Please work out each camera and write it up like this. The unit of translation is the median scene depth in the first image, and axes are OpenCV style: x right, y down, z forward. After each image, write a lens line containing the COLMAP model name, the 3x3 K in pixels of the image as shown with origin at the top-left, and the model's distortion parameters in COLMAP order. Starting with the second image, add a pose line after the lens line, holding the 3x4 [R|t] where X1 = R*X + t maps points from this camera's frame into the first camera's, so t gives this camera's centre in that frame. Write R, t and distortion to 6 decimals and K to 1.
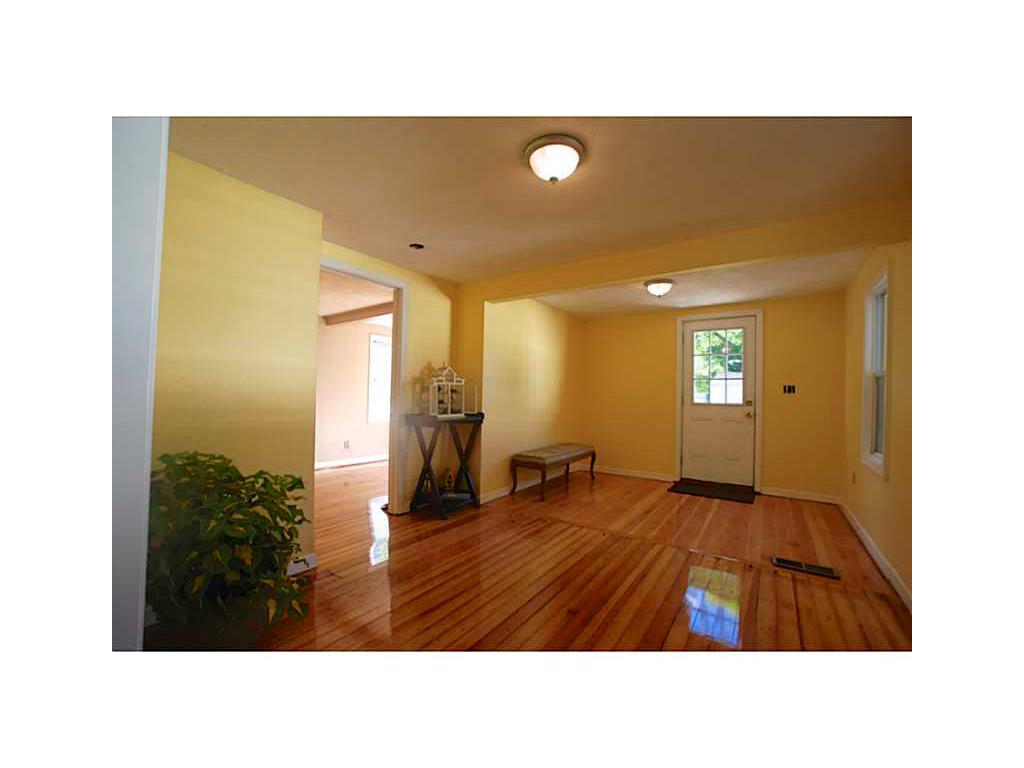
lens RADIAL K [[394.1, 0, 518.9], [0, 394.1, 386.6], [0, 0, 1]] dist [-0.030449, 0.002778]
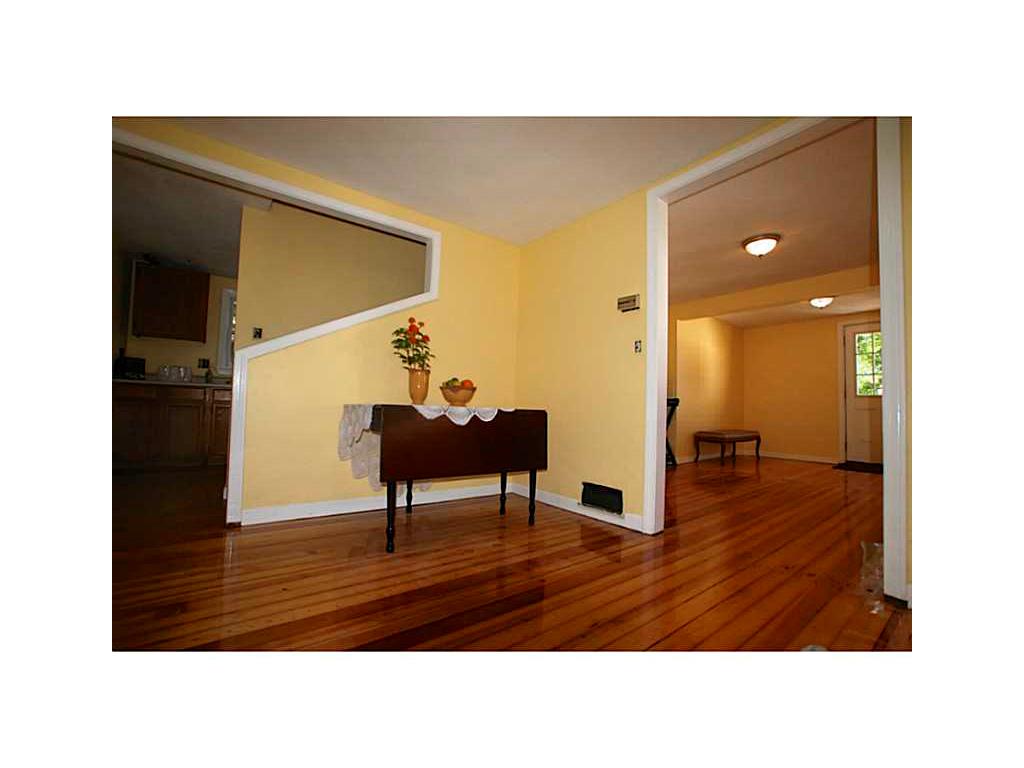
lens RADIAL K [[394.1, 0, 509.3], [0, 394.1, 385.2], [0, 0, 1]] dist [-0.030449, 0.002778]
pose [[0.950613, -0.010387, -0.310206, -0.231811], [-0.001118, 0.999319, -0.036886, 0.071678], [0.310377, 0.035411, 0.949954, -0.525814]]
